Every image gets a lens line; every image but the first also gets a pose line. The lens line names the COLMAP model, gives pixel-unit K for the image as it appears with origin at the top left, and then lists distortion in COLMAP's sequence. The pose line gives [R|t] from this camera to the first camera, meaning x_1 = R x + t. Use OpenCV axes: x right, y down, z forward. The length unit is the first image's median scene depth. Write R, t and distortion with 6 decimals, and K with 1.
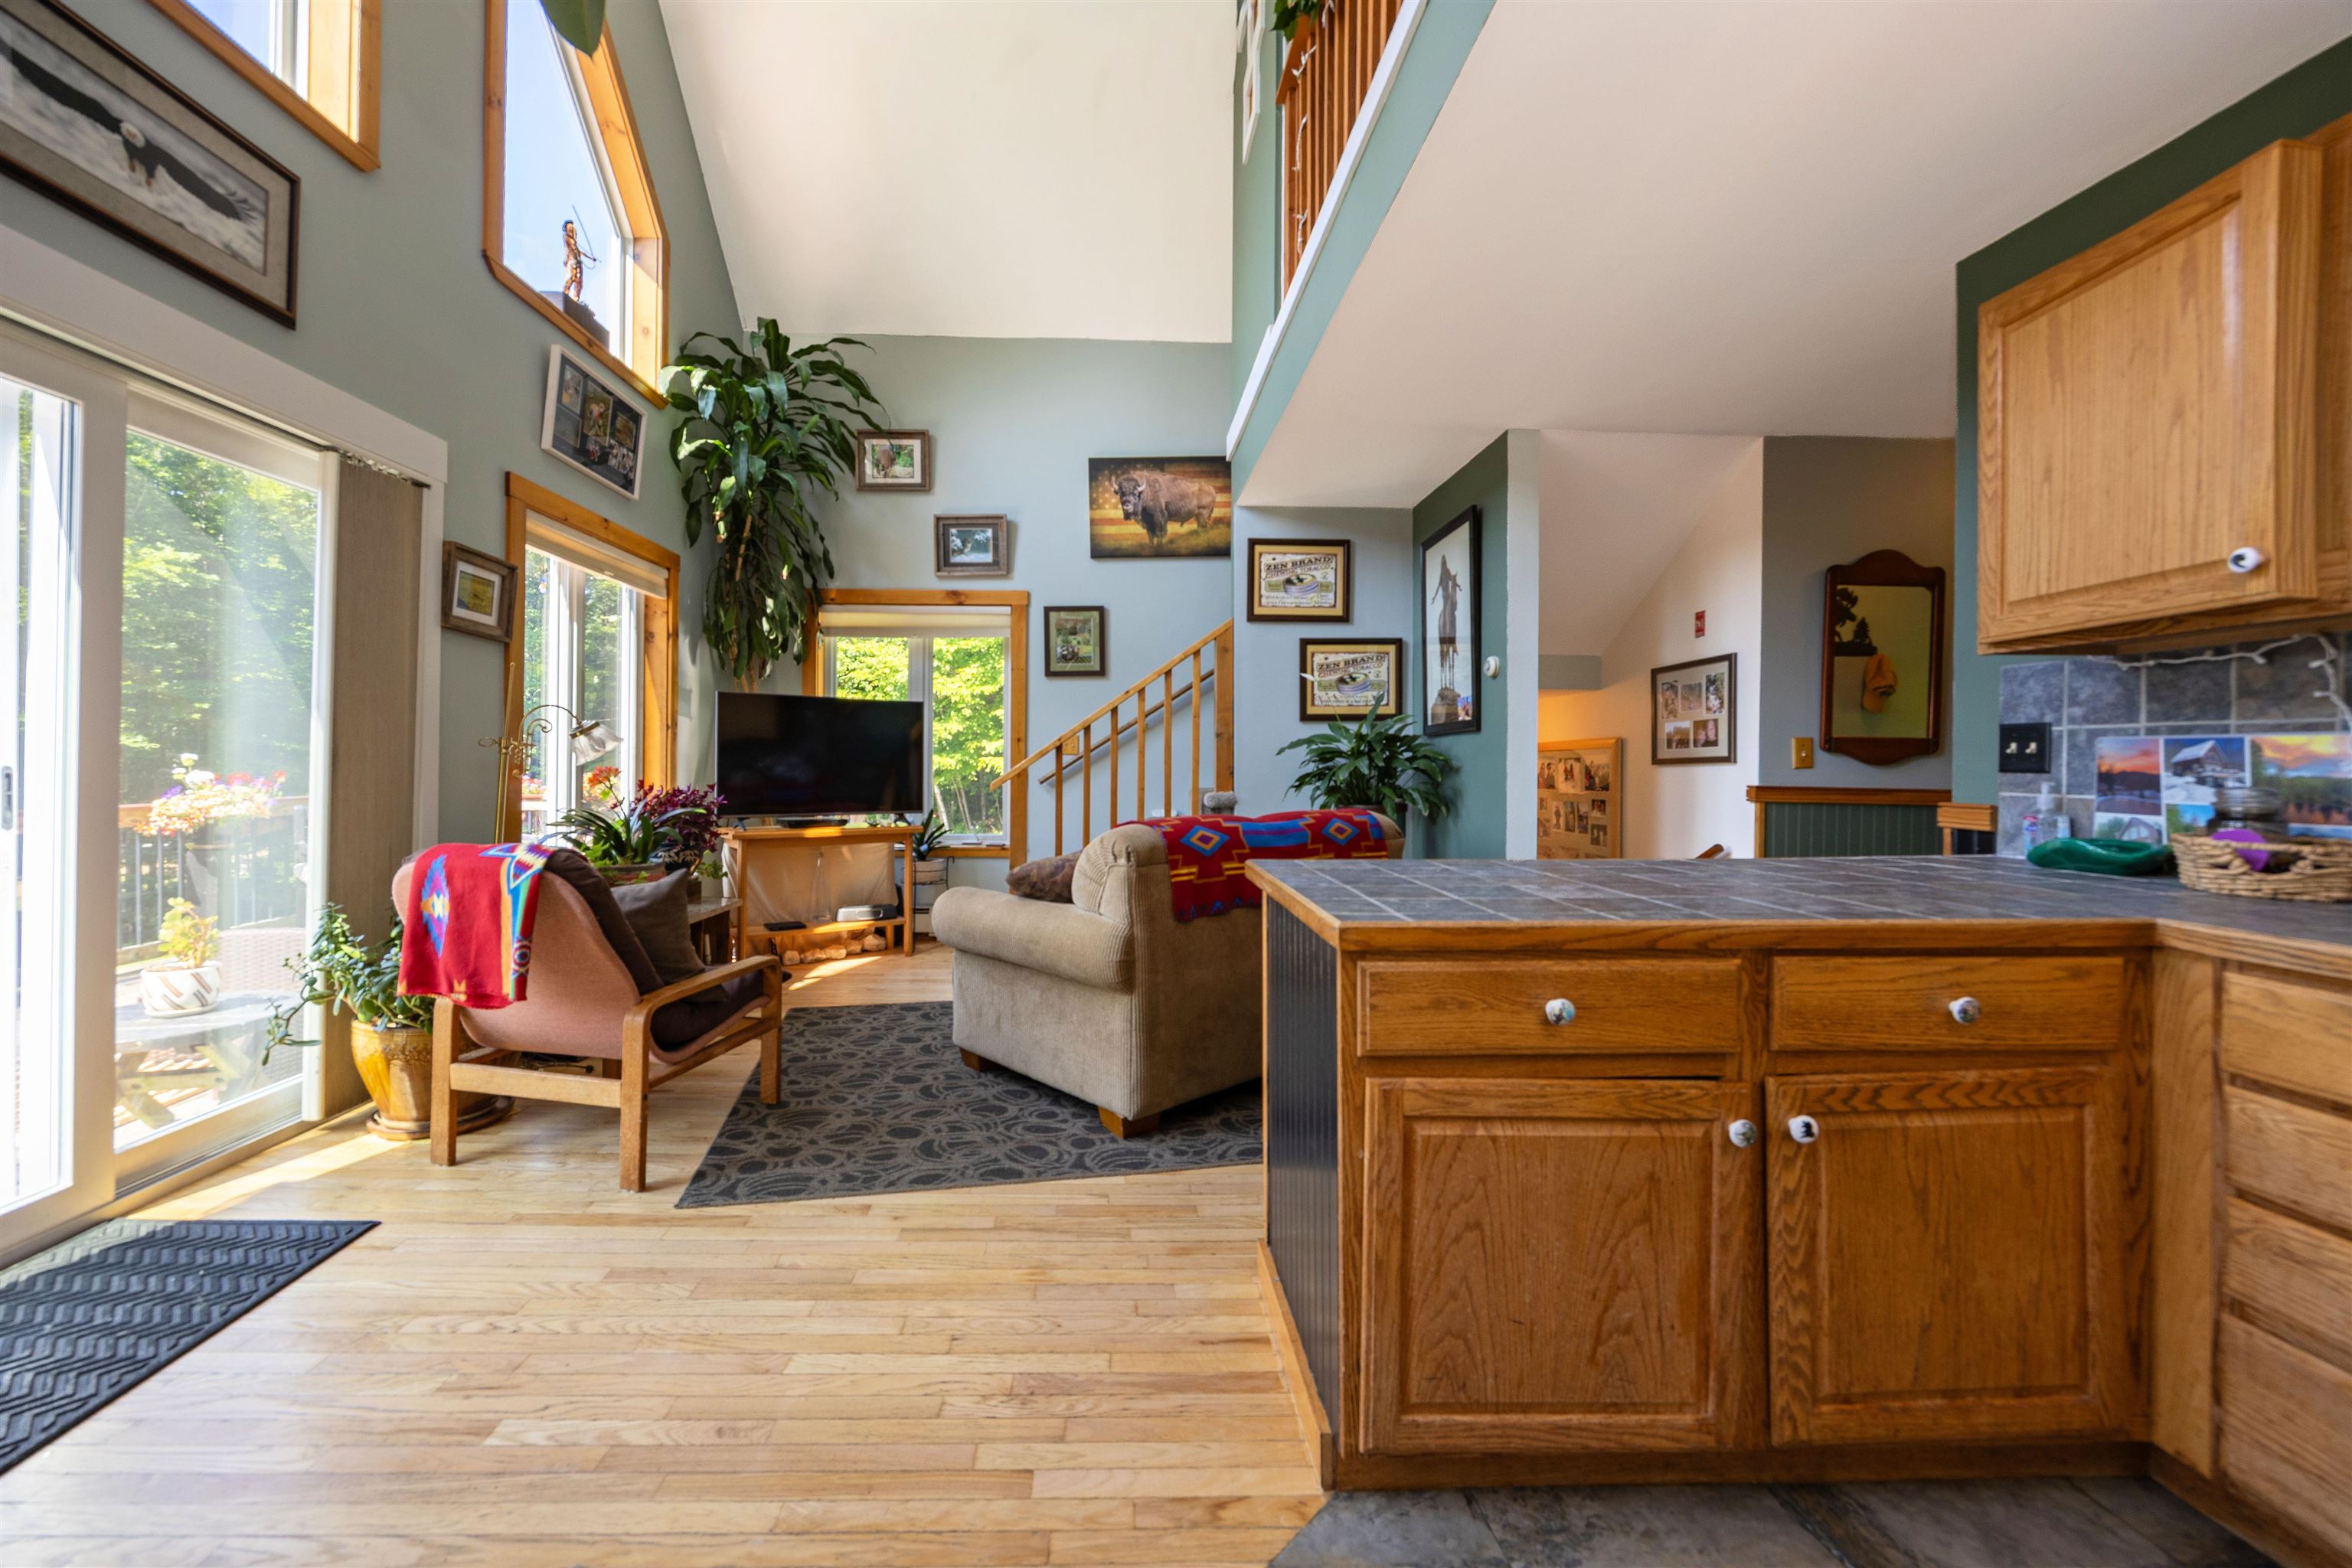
lens RADIAL K [[913.7, 0, 1141.2], [0, 913.7, 763.1], [0, 0, 1]] dist [-0.006901, 0.001142]
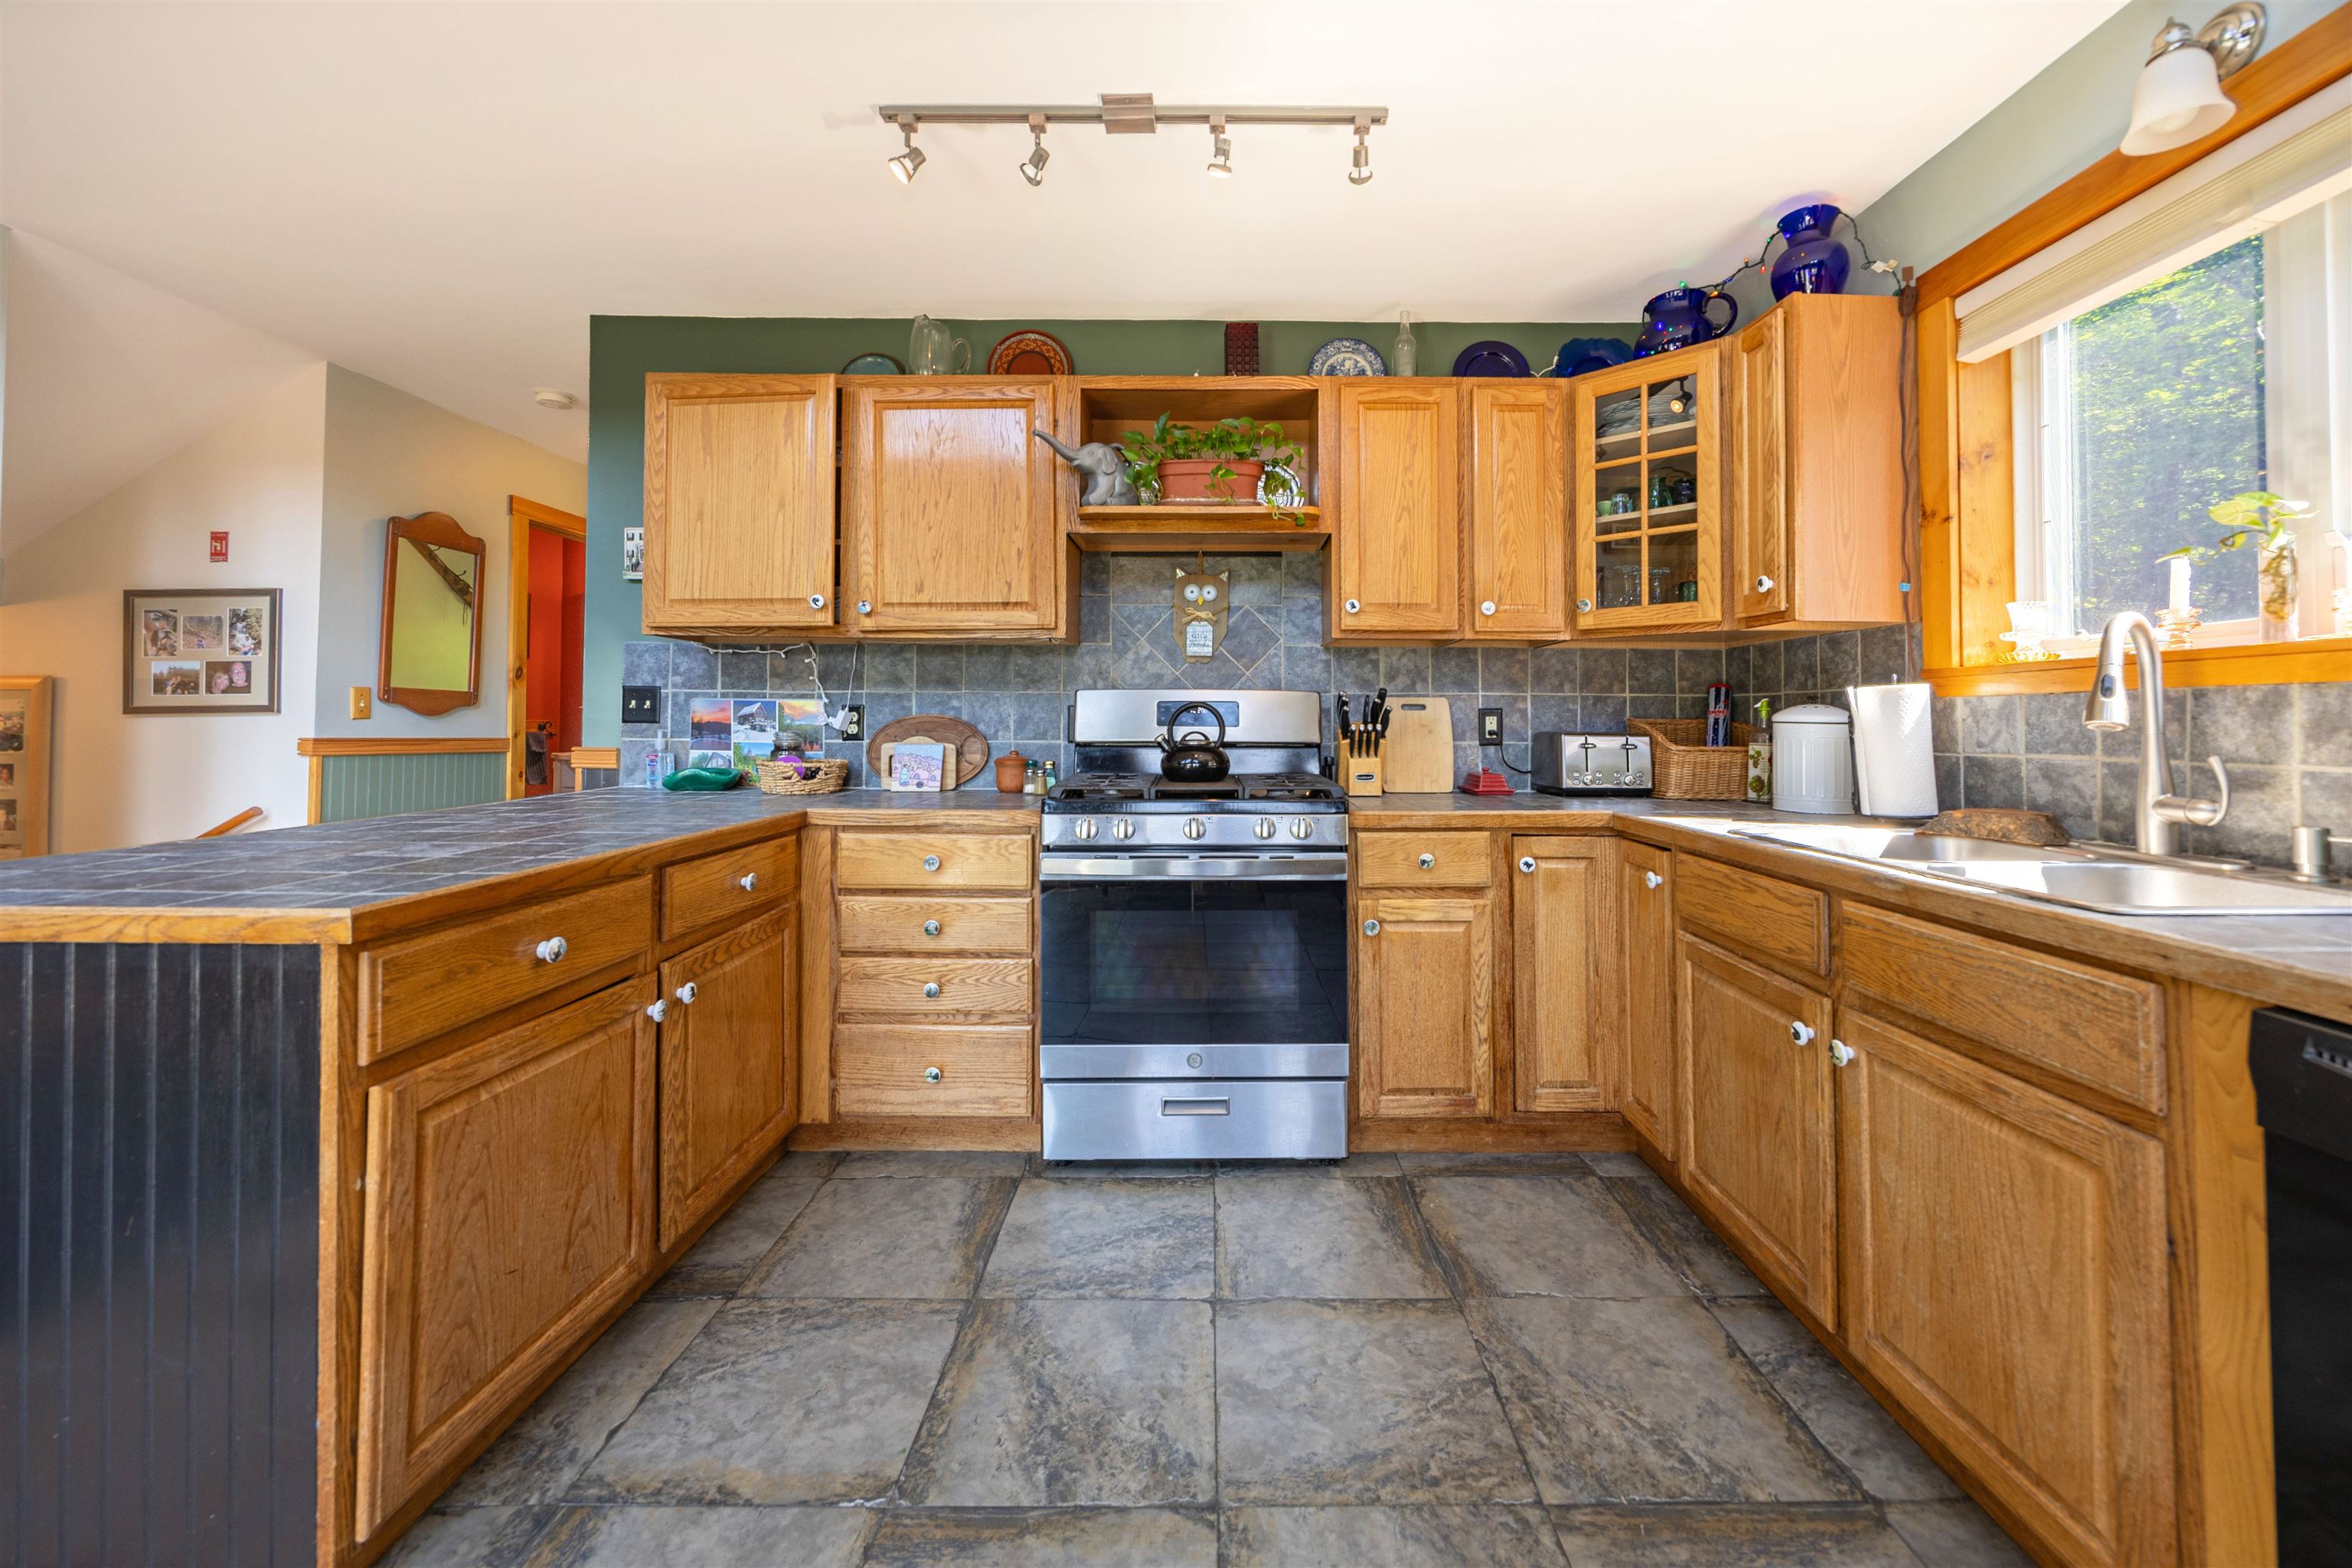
lens RADIAL K [[913.7, 0, 1185.1], [0, 913.7, 708.6], [0, 0, 1]] dist [-0.006901, 0.001142]
pose [[0.030466, 0.006902, 0.999512, -0.322483], [-0.005644, 0.999961, -0.006733, -0.005624], [-0.999520, -0.005436, 0.030504, 0.141440]]
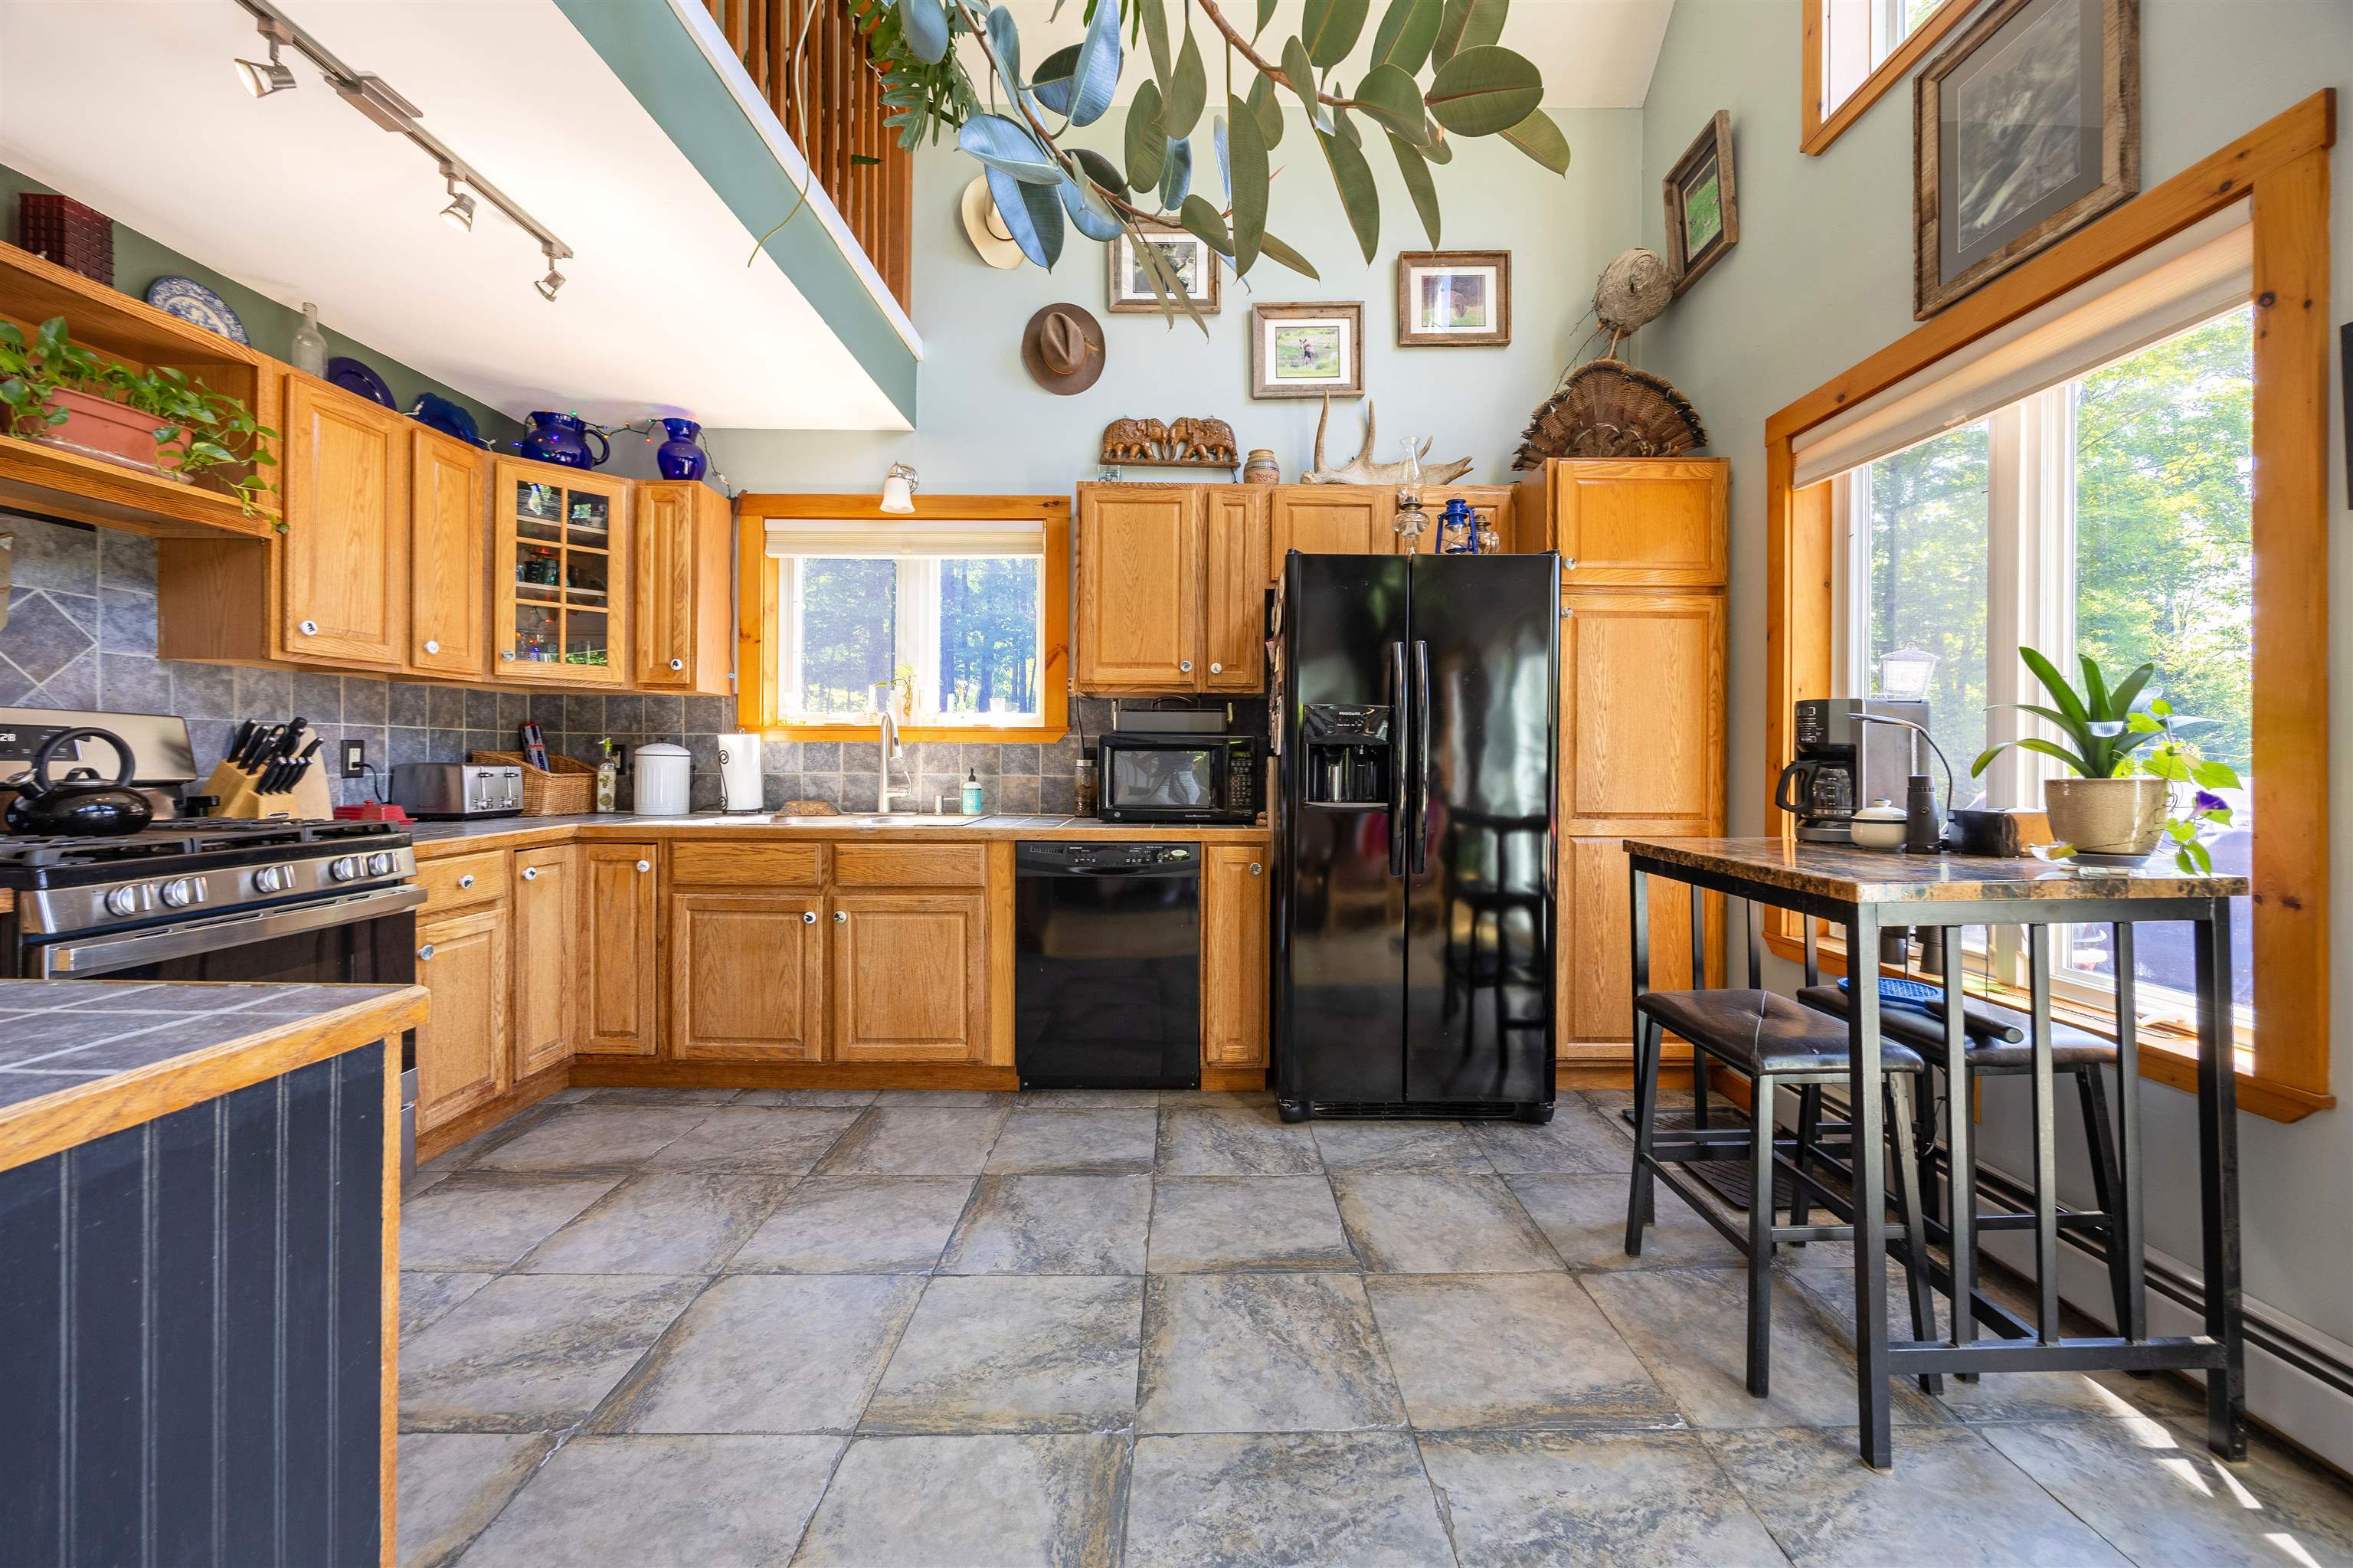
lens RADIAL K [[914.1, 0, 1224.6], [0, 914.1, 760.6], [0, 0, 1]] dist [-0.006901, 0.001142]
pose [[-0.999855, -0.012763, 0.011261, -0.239191], [-0.012753, 0.999918, 0.000964, -0.005412], [-0.011272, 0.000820, -0.999936, 0.974542]]
